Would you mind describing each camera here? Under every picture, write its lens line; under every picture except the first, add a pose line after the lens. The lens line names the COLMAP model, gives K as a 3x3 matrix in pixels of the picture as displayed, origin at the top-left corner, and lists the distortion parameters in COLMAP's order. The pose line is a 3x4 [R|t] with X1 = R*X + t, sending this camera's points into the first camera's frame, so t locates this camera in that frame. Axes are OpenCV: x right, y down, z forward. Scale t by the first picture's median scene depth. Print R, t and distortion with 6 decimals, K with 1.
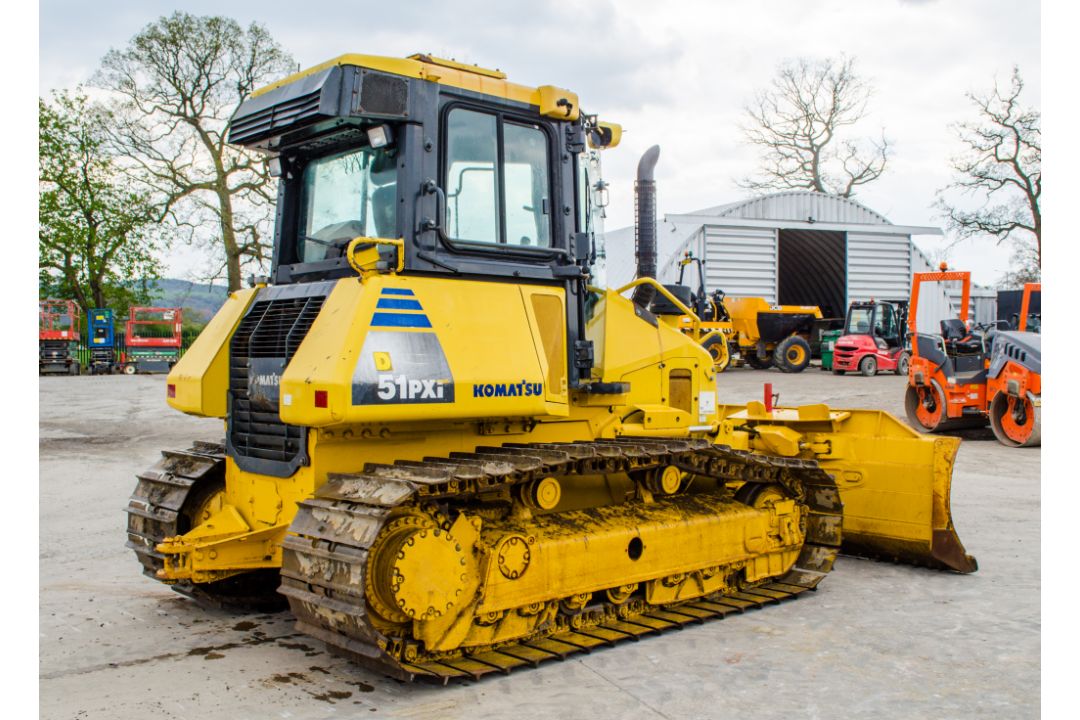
lens RADIAL K [[1117.7, 0, 544.1], [0, 1117.7, 377.6], [0, 0, 1]] dist [-0.084631, 0.012404]
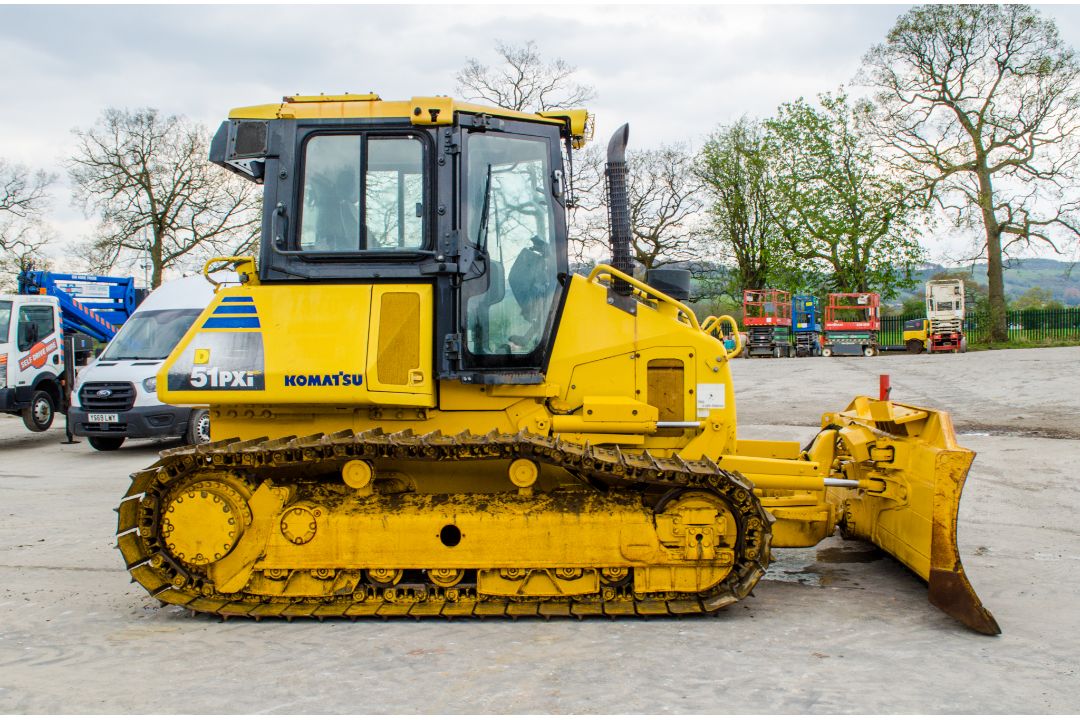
lens RADIAL K [[1083.2, 0, 537.7], [0, 1083.2, 384.7], [0, 0, 1]] dist [-0.085988, 0.018789]
pose [[0.707500, 0.017369, -0.706500, 0.746551], [0.000462, 0.999686, 0.025040, -0.009891], [0.706713, -0.018042, 0.707270, 0.311393]]
